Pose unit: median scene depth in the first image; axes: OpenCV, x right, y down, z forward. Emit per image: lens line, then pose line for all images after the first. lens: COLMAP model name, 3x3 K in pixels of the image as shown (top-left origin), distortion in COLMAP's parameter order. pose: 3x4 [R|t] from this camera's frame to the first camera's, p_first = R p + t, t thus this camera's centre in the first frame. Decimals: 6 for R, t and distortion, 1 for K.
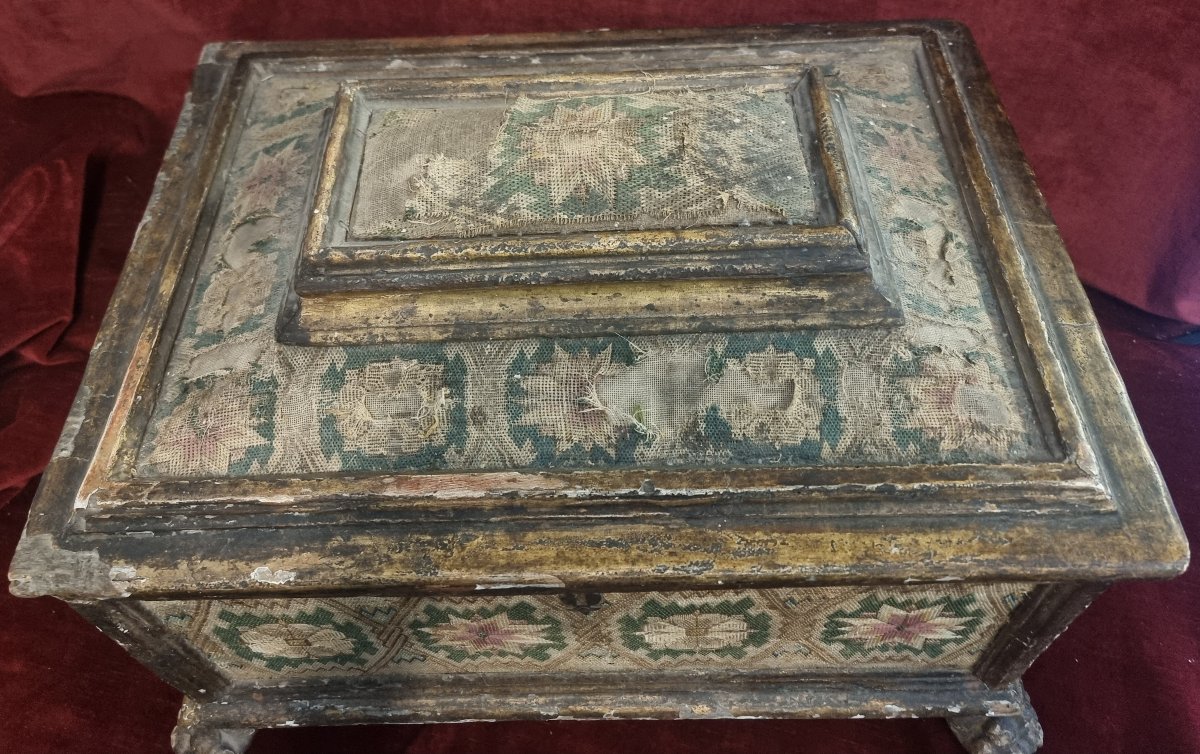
lens RADIAL K [[1011.9, 0, 598.6], [0, 1011.9, 290.4], [0, 0, 1]] dist [0.050073, -0.033007]
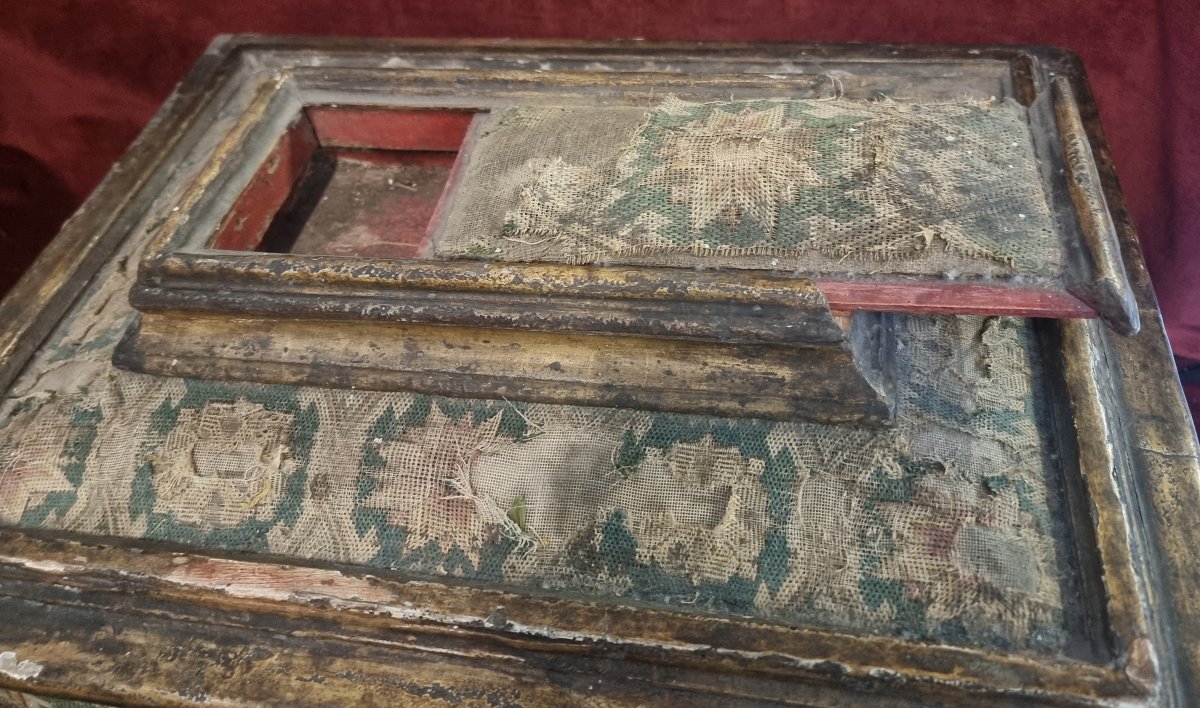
lens RADIAL K [[966.9, 0, 681.1], [0, 966.9, 236.0], [0, 0, 1]] dist [0.048352, -0.053413]
pose [[0.983822, 0.078062, -0.161250, 0.252105], [-0.095227, 0.990255, -0.101617, -0.015163], [0.151746, 0.115329, 0.981668, 0.293924]]
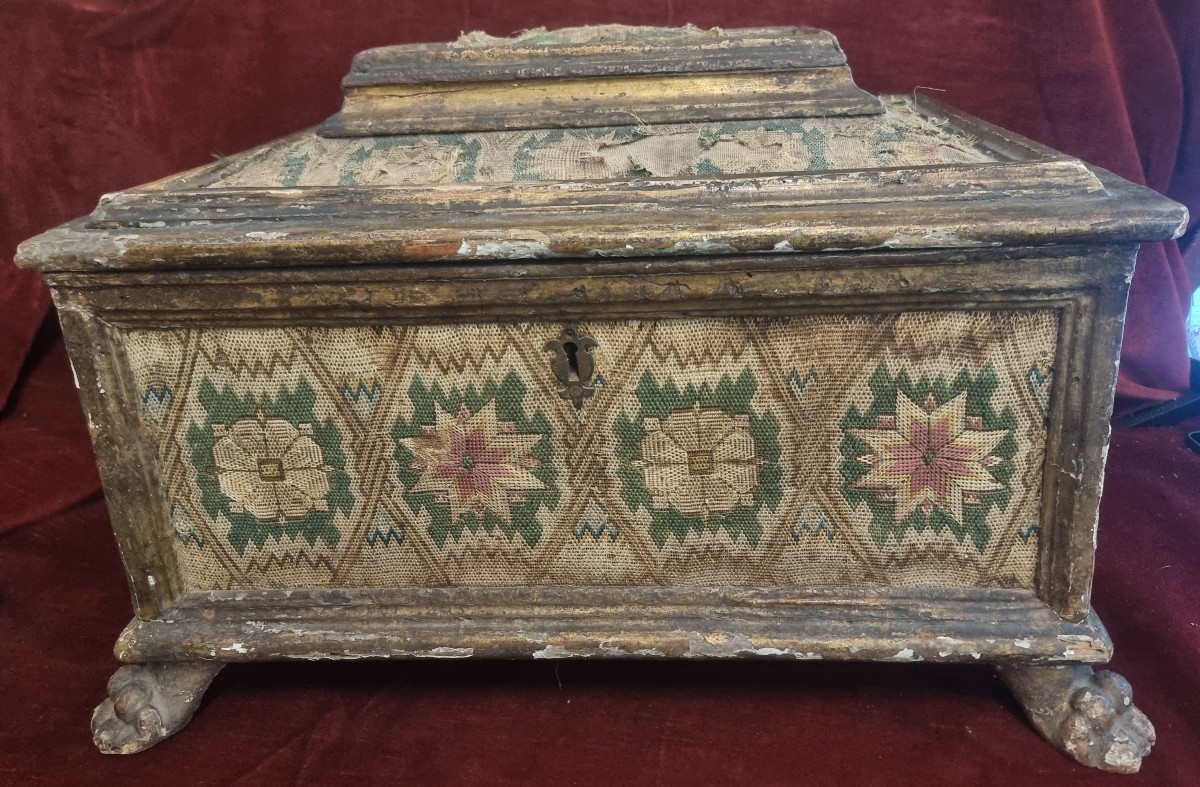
lens RADIAL K [[1058.8, 0, 628.3], [0, 1058.8, 407.1], [0, 0, 1]] dist [0.064511, -0.040421]
pose [[0.997178, 0.013770, -0.073795, 0.115832], [-0.051023, 0.845380, -0.531723, 0.916863], [0.055063, 0.533988, 0.843697, 0.193799]]
